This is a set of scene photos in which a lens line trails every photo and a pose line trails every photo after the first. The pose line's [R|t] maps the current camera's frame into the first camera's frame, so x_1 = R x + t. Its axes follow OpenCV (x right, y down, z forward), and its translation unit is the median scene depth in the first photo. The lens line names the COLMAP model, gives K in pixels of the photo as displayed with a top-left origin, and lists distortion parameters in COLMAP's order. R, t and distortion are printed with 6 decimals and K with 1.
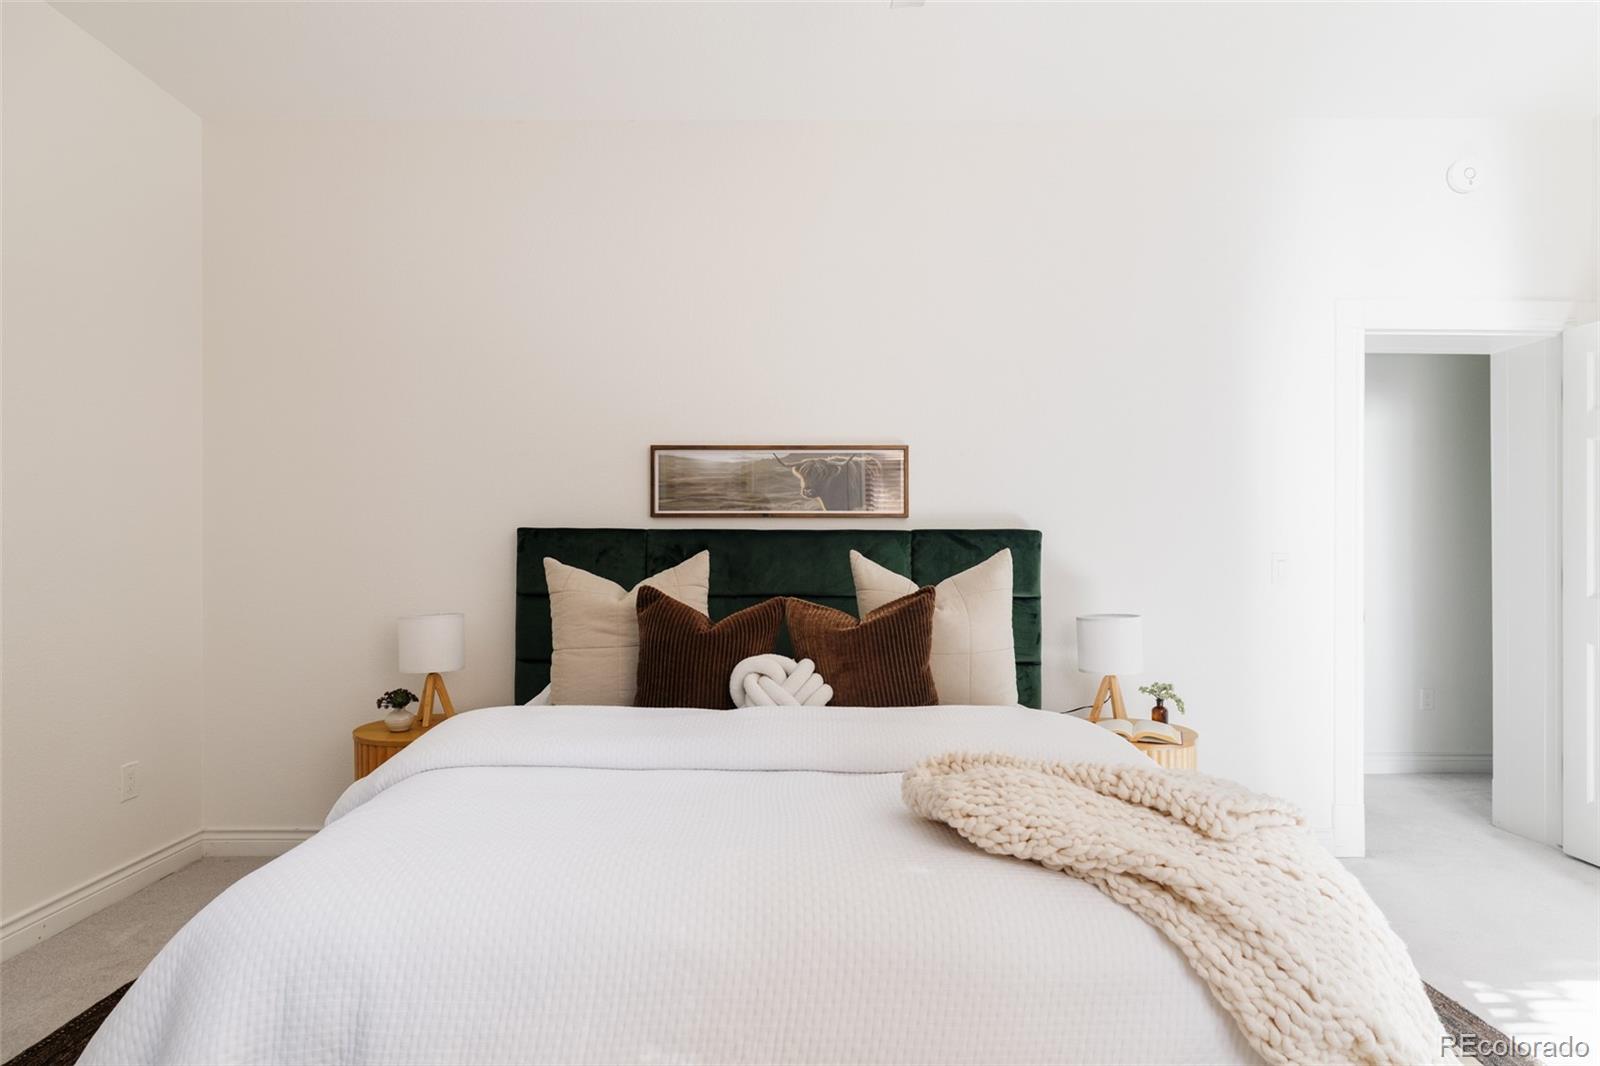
lens RADIAL K [[877.0, 0, 800.0], [0, 877.0, 533.0], [0, 0, 1]] dist [0.004561, 0.001011]
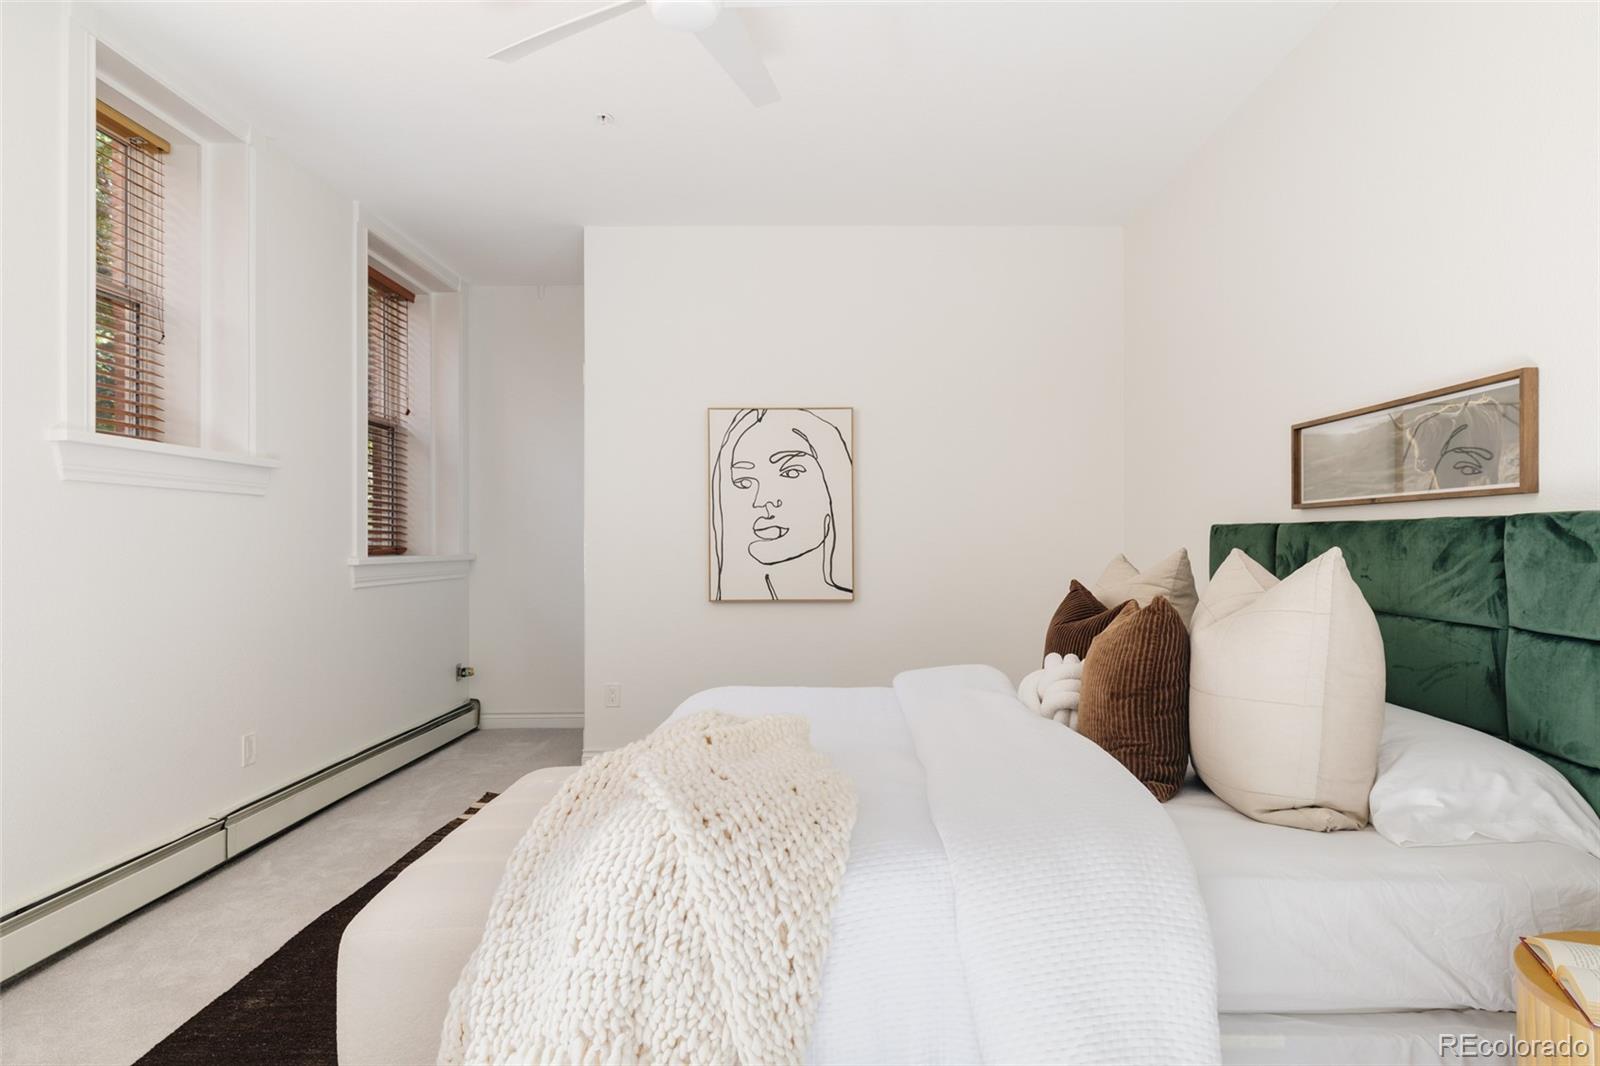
lens RADIAL K [[912.6, 0, 800.0], [0, 912.6, 533.0], [0, 0, 1]] dist [0.016779, 0.000024]
pose [[-0.013595, -0.011895, -0.999837, 0.730940], [0.013154, 0.999841, -0.012074, 0.009646], [0.999821, -0.013316, -0.013437, 0.528975]]
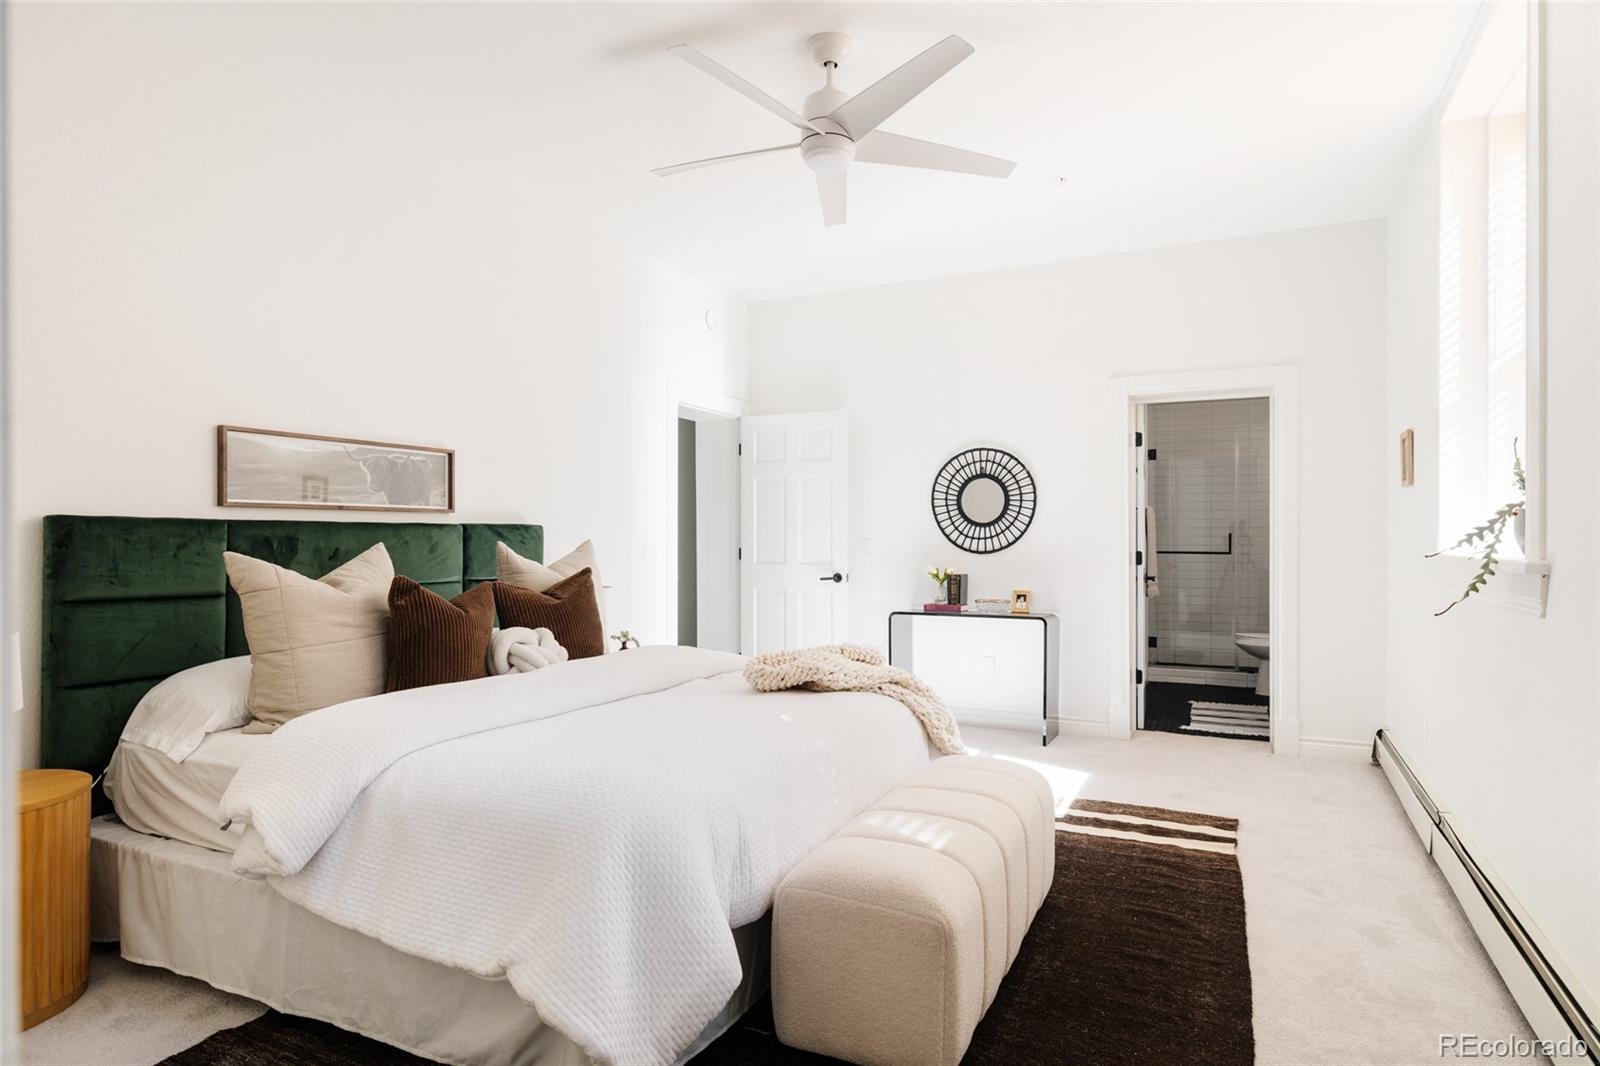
lens RADIAL K [[912.6, 0, 800.0], [0, 912.6, 533.0], [0, 0, 1]] dist [0.016779, 0.000024]
pose [[0.443632, 0.001143, 0.896208, -0.744818], [-0.012778, 0.999906, 0.005050, -0.003030], [-0.896118, -0.013692, 0.443605, 0.061361]]
